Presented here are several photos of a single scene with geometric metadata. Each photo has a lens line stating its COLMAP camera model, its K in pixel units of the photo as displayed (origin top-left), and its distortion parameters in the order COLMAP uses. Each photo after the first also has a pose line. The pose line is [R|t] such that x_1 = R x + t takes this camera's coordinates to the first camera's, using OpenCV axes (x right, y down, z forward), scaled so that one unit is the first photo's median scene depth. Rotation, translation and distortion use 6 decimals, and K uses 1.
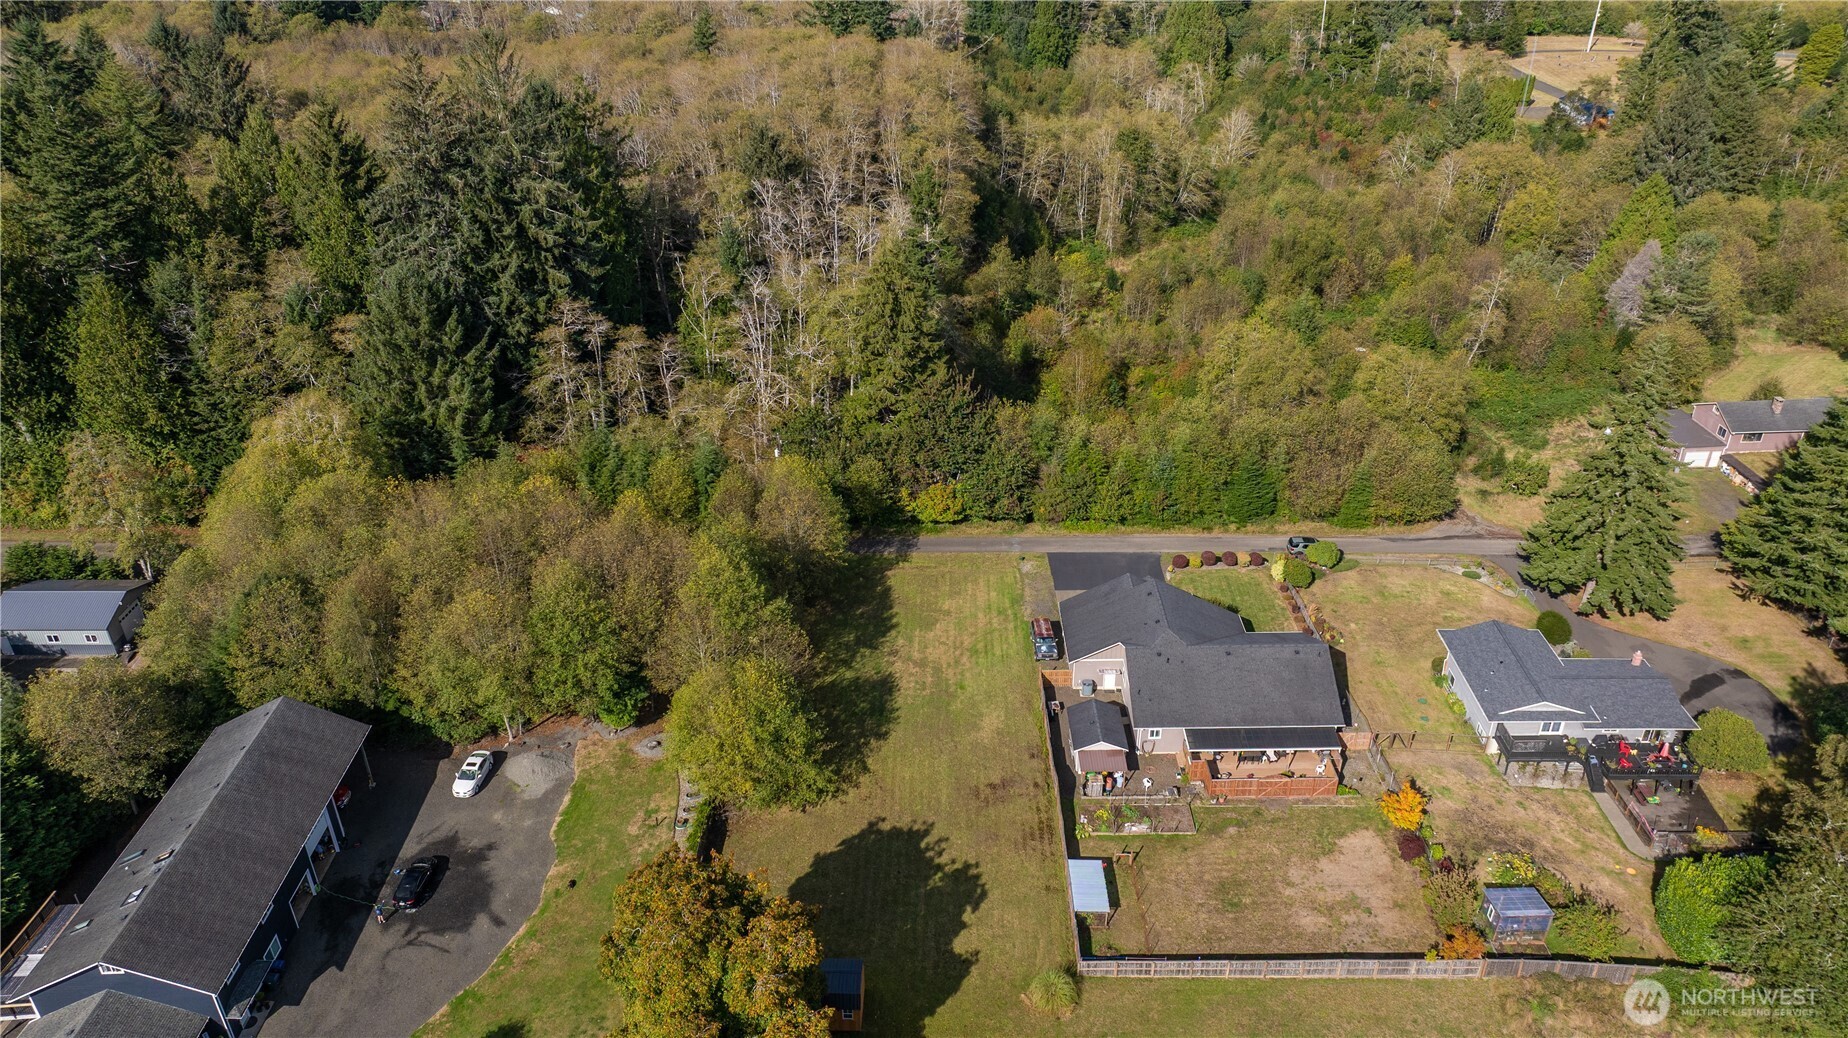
lens RADIAL K [[1304.5, 0, 921.9], [0, 1304.5, 517.4], [0, 0, 1]] dist [-0.033110, 0.034547]
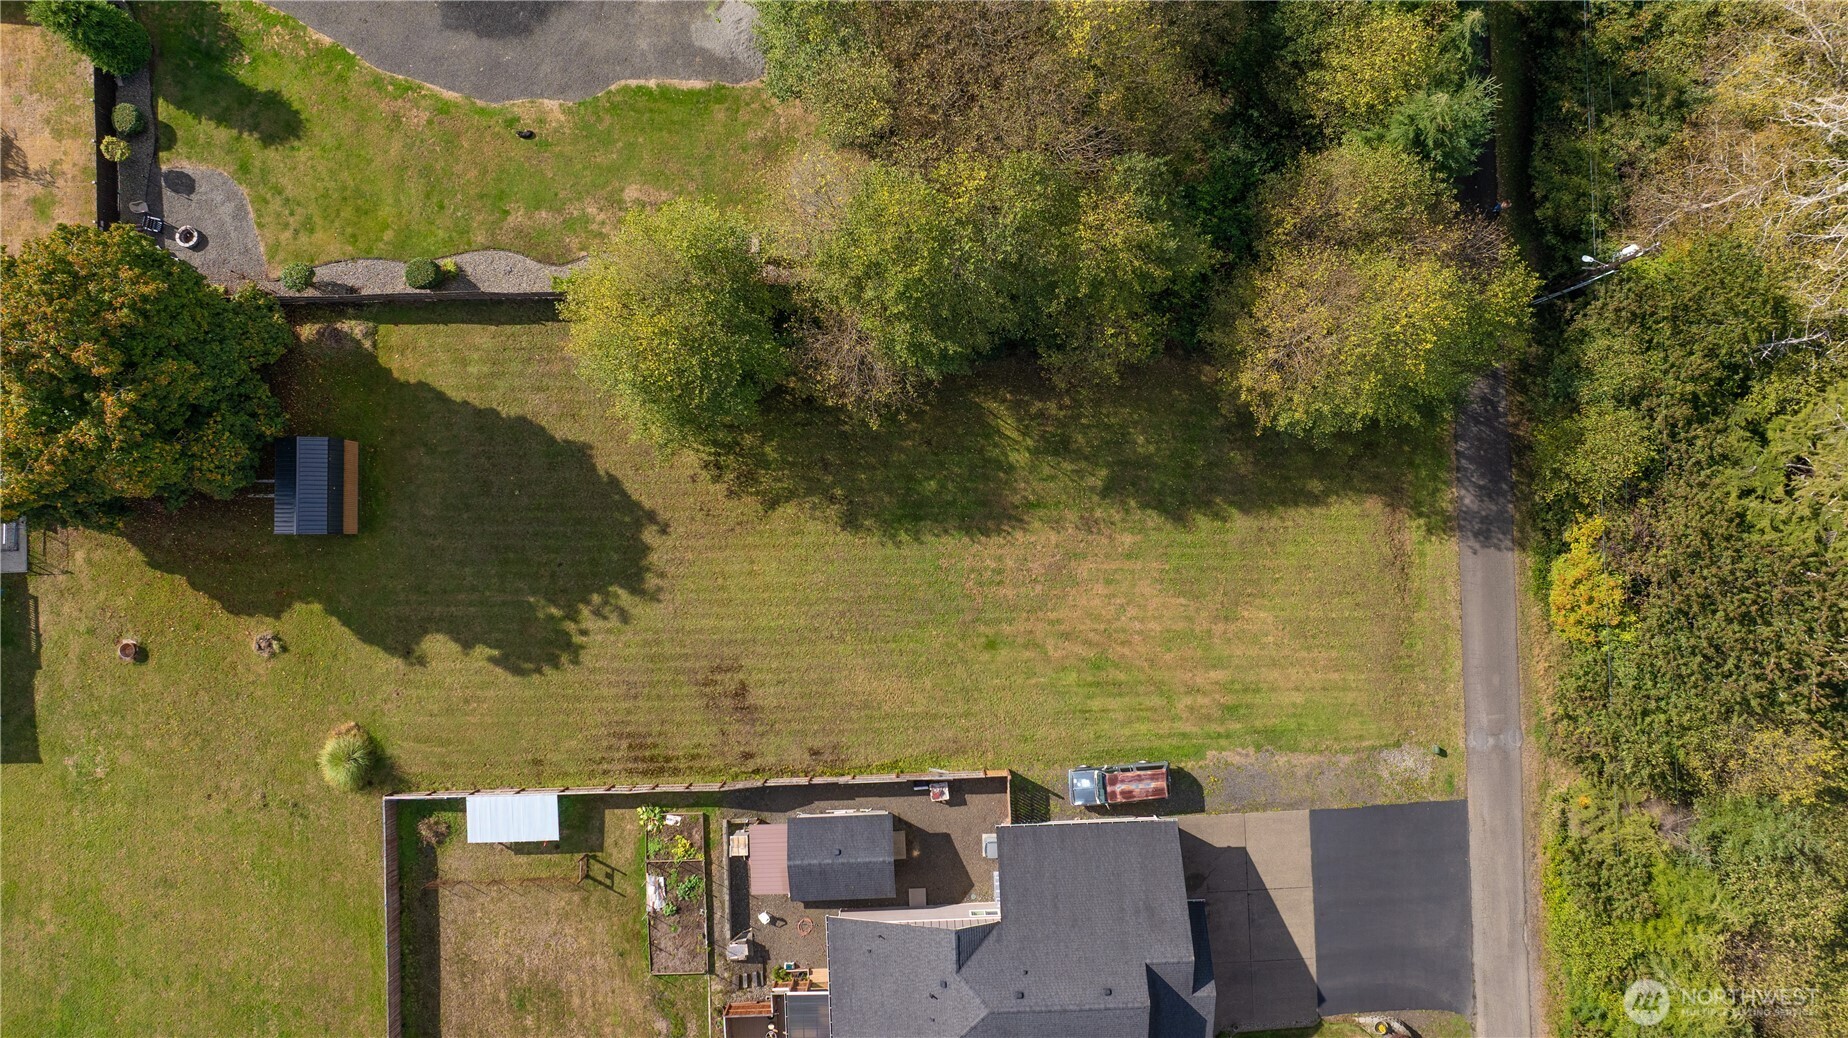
lens RADIAL K [[1304.5, 0, 923.7], [0, 1304.5, 522.8], [0, 0, 1]] dist [-0.033110, 0.034547]
pose [[0.034569, 0.998804, -0.034588, -0.004081], [-0.493728, 0.047158, 0.868337, -0.375436], [0.868929, -0.012940, 0.494767, 0.629347]]
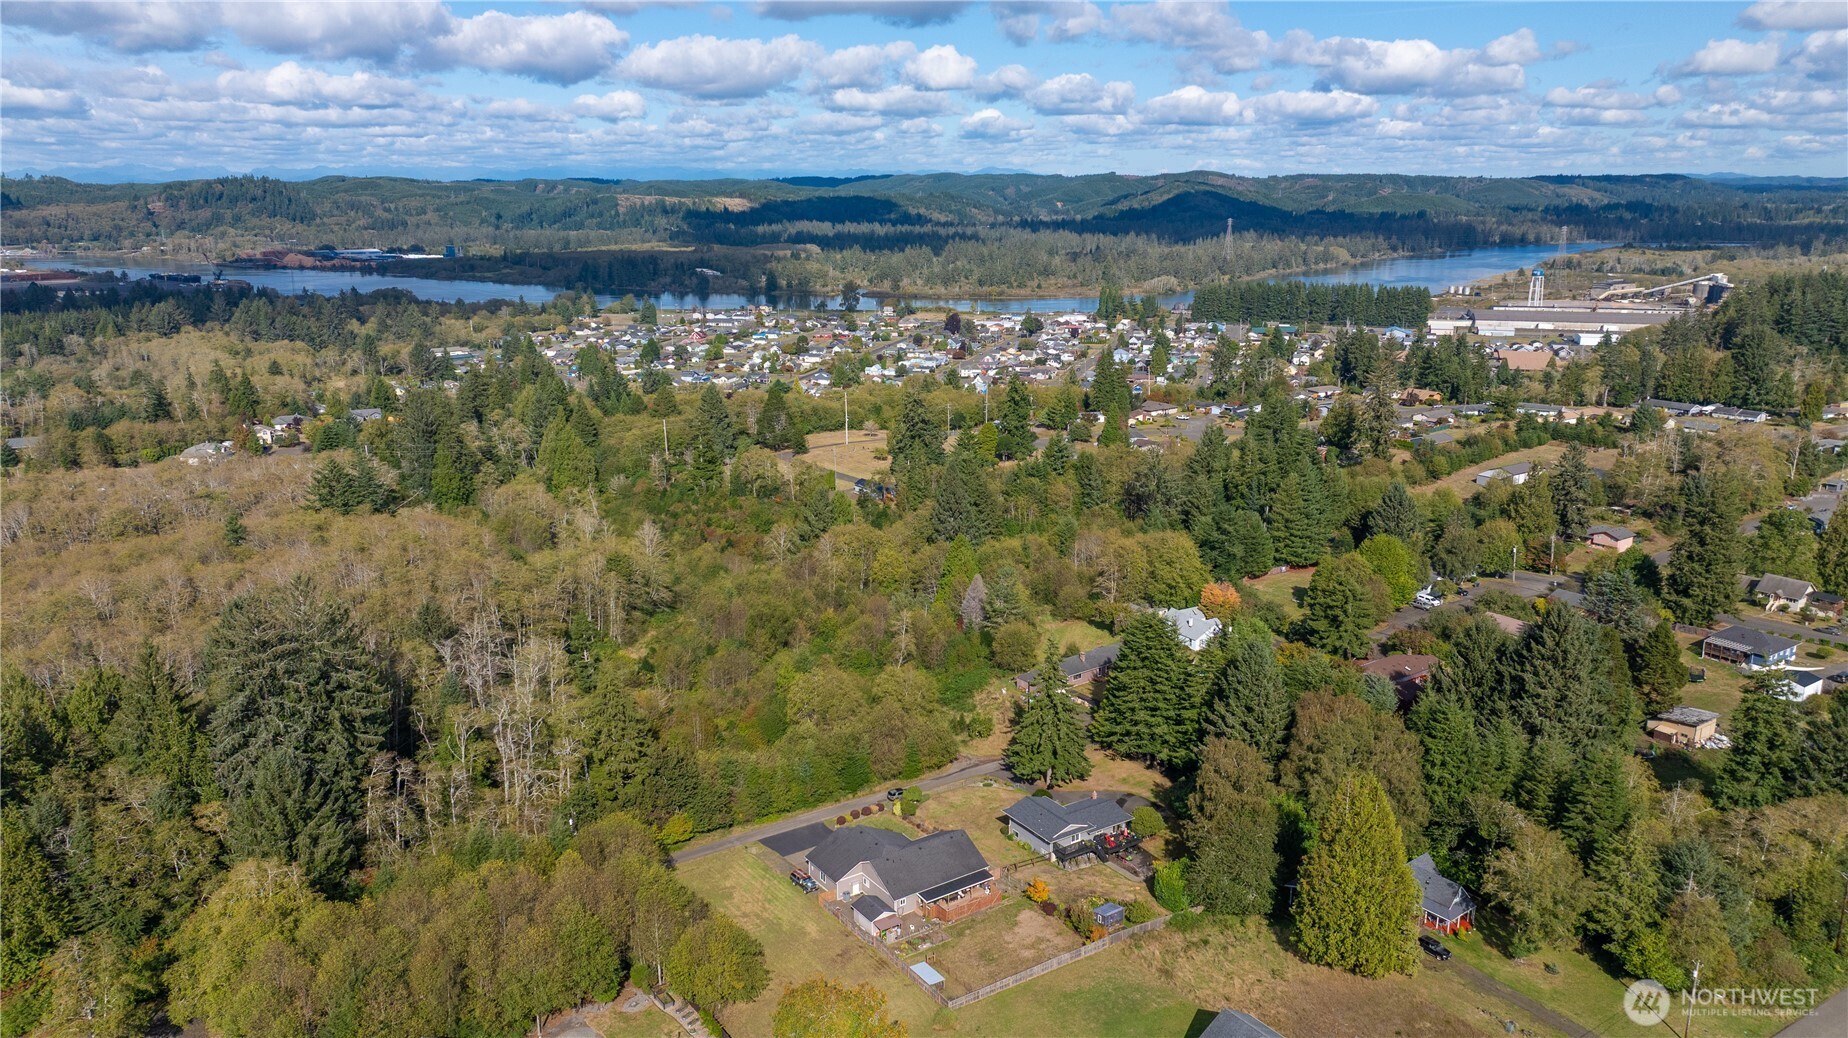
lens RADIAL K [[1304.5, 0, 923.6], [0, 1304.5, 511.2], [0, 0, 1]] dist [-0.033110, 0.034547]
pose [[0.830235, -0.131646, 0.541645, -0.601285], [0.274853, 0.942054, -0.192329, 0.012204], [-0.484940, 0.308551, 0.818309, -0.548011]]
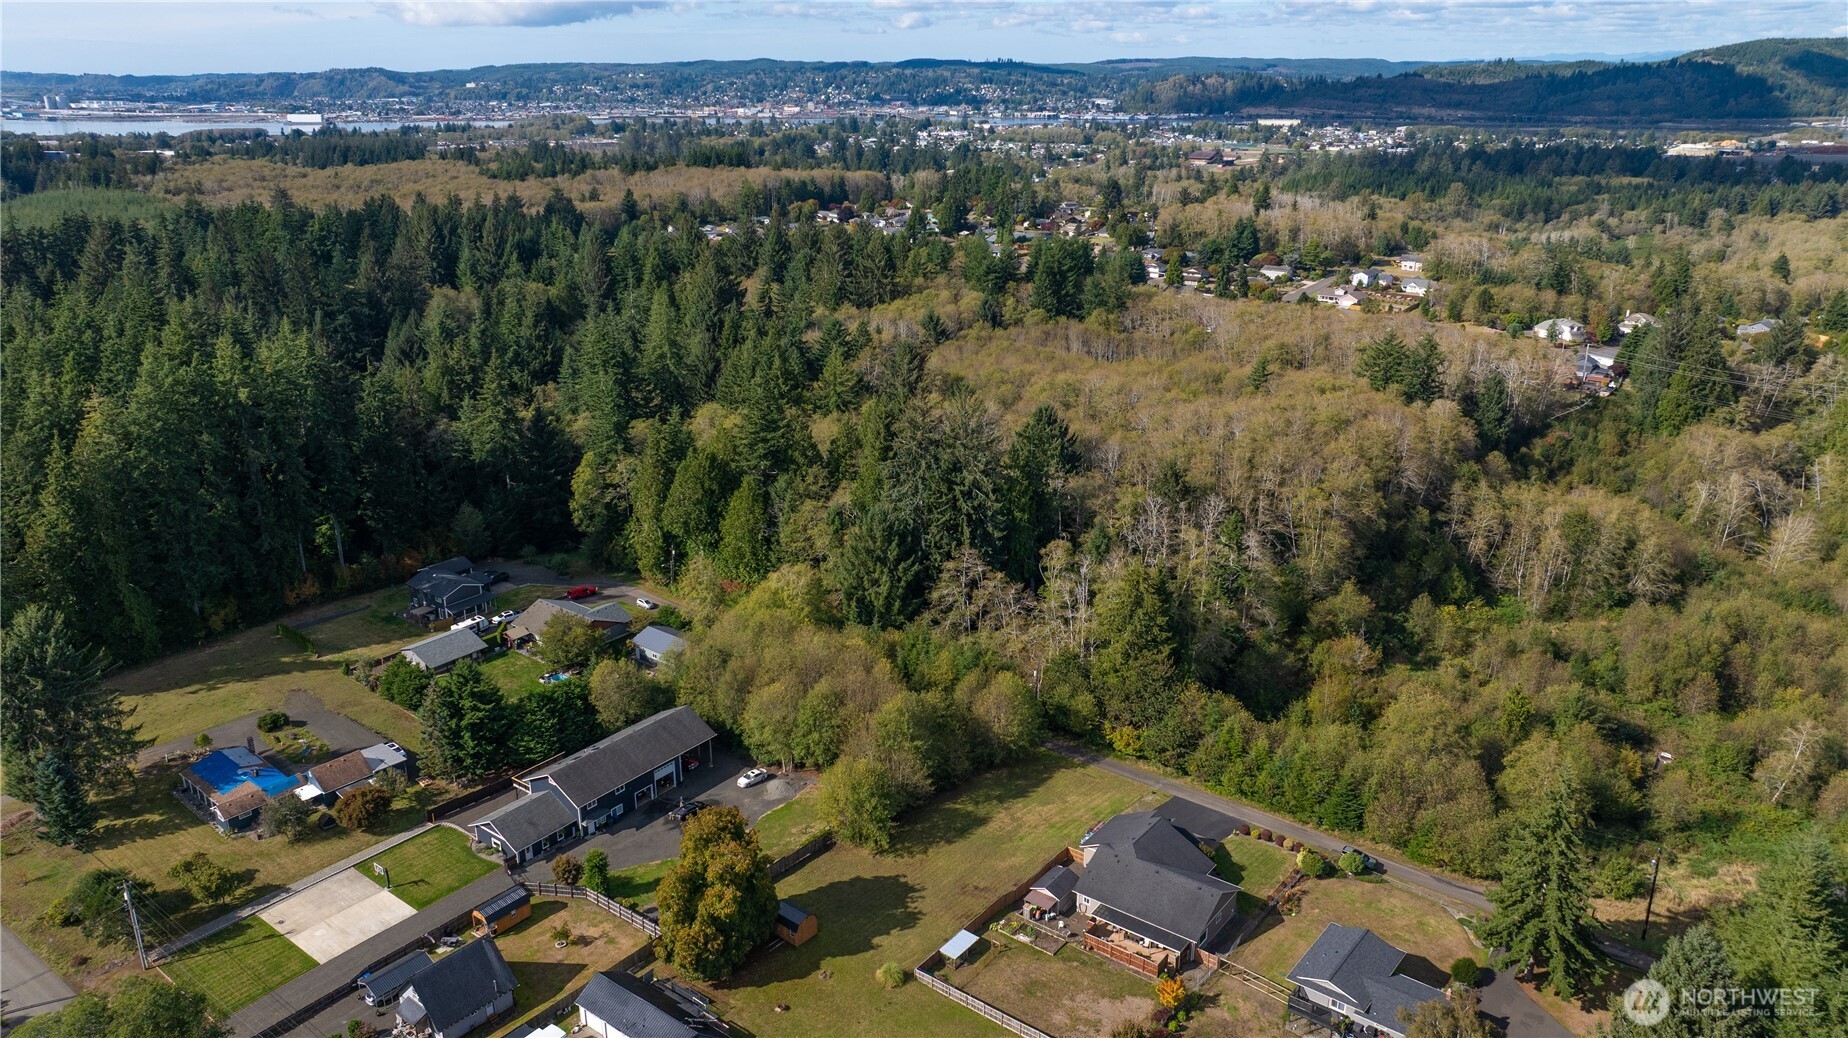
lens RADIAL K [[1304.5, 0, 927.5], [0, 1304.5, 513.5], [0, 0, 1]] dist [-0.033110, 0.034547]
pose [[0.792173, 0.208292, -0.573652, 0.719384], [-0.306399, 0.948647, -0.078662, -0.079187], [0.527809, 0.238081, 0.815313, -0.410099]]
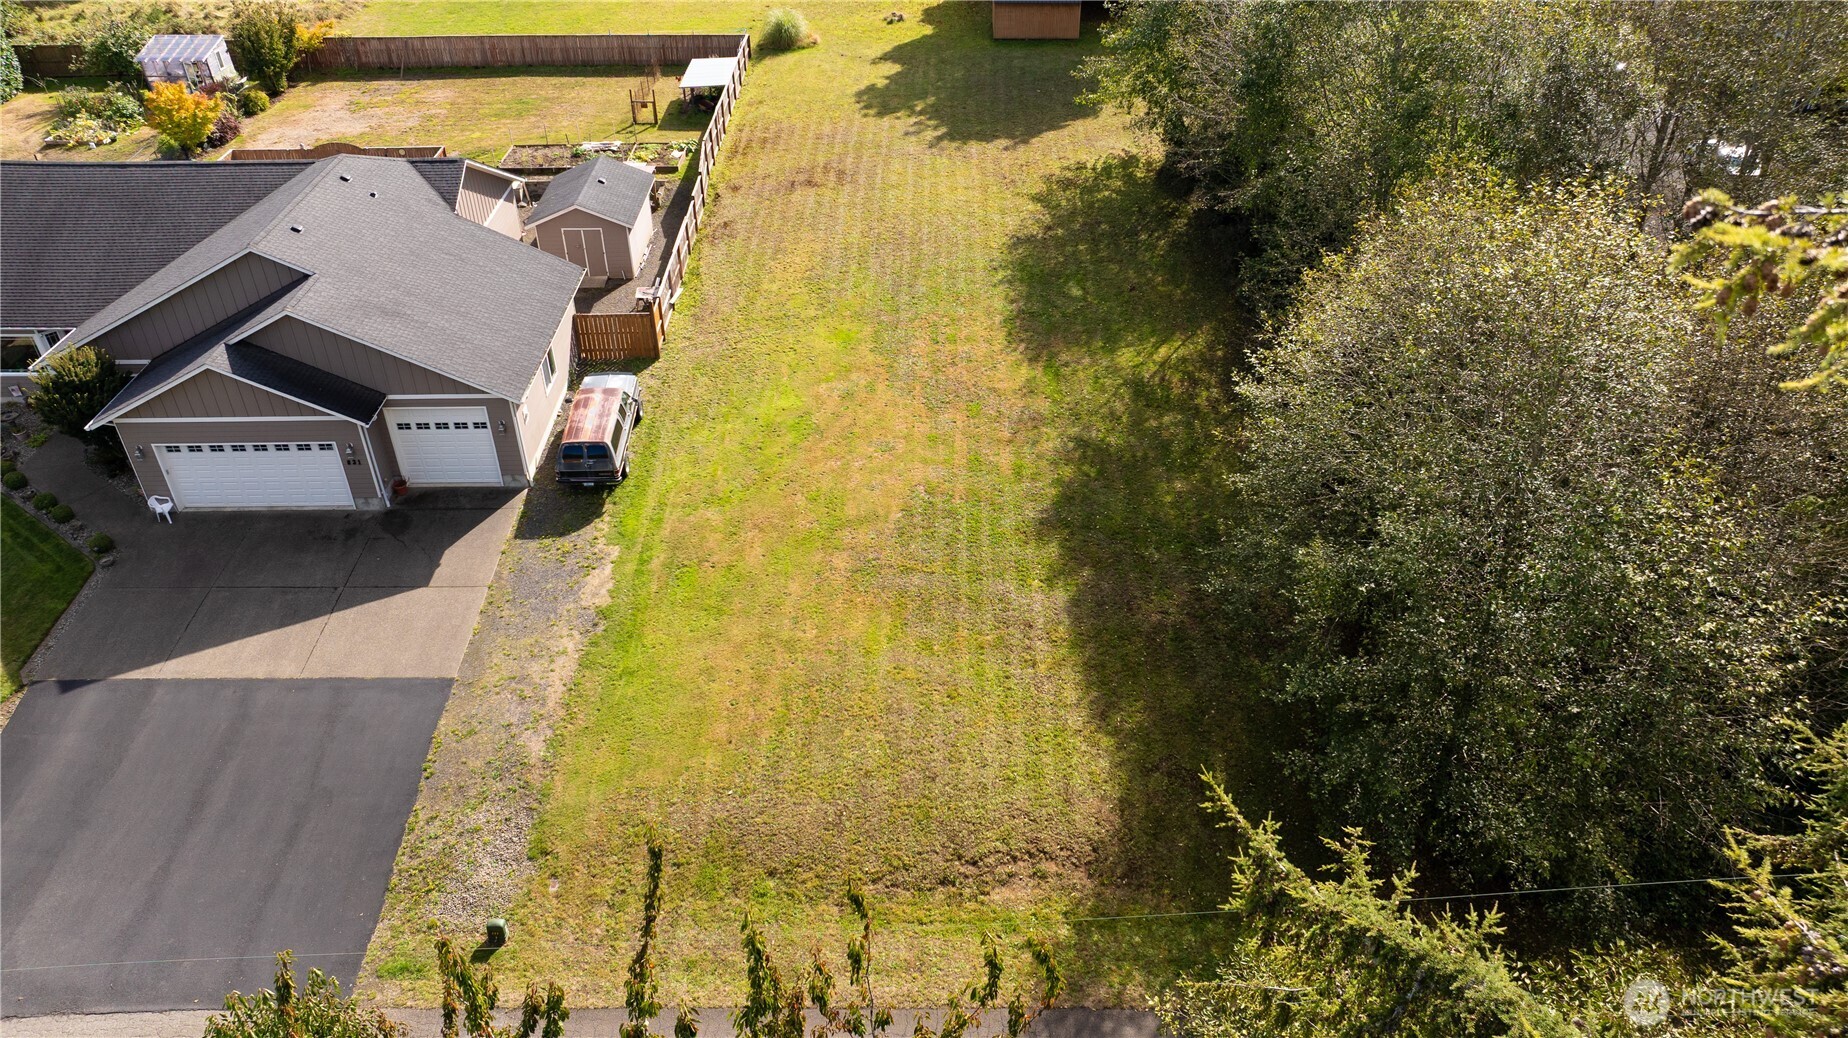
lens RADIAL K [[1304.5, 0, 925.1], [0, 1304.5, 526.3], [0, 0, 1]] dist [-0.033110, 0.034547]
pose [[-0.999908, 0.011103, 0.007819, 0.005607], [0.011753, 0.419064, 0.907880, -0.214379], [0.006804, 0.907889, -0.419156, 1.167416]]
